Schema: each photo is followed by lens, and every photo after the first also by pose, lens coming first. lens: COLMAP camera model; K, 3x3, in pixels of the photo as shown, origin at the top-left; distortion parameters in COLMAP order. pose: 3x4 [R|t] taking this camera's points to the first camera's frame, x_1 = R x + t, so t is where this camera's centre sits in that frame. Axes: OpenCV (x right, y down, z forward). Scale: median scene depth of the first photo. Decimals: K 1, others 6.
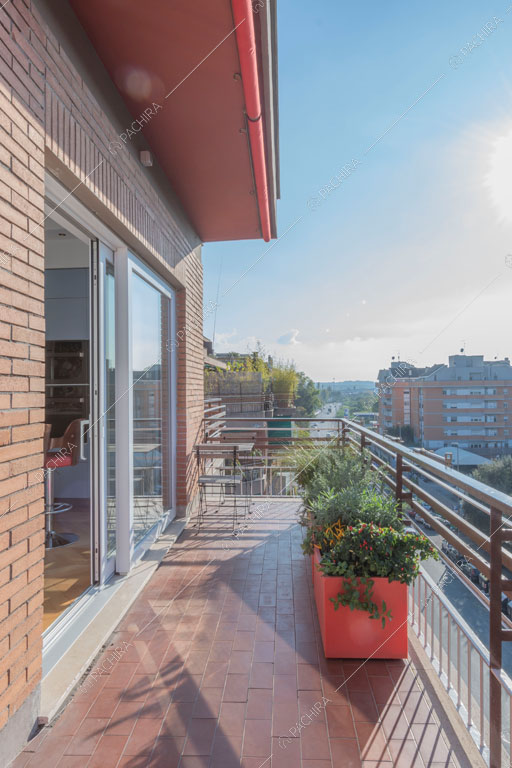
lens RADIAL K [[532.2, 0, 255.4], [0, 532.2, 392.4], [0, 0, 1]] dist [0.010422, 0.002855]
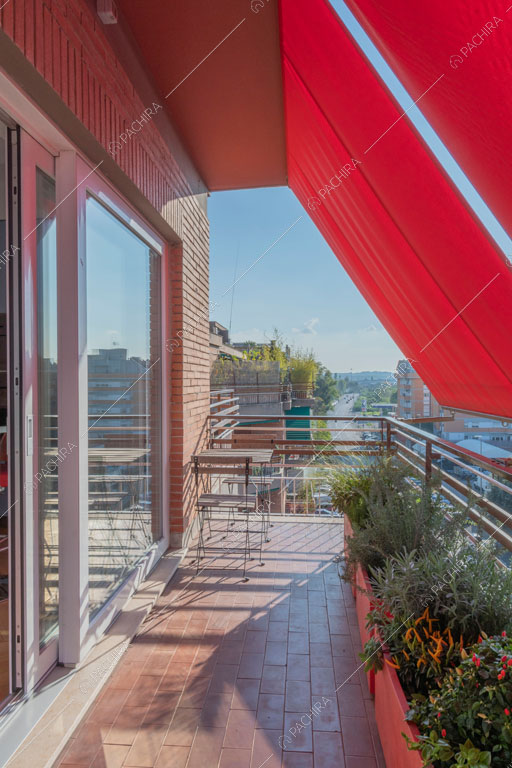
lens RADIAL K [[532.2, 0, 255.4], [0, 532.2, 392.4], [0, 0, 1]] dist [0.010422, 0.002855]
pose [[0.999482, 0.006690, -0.031478, -0.004807], [-0.006102, 0.999806, 0.018748, -0.000159], [0.031597, -0.018546, 0.999329, 0.254606]]
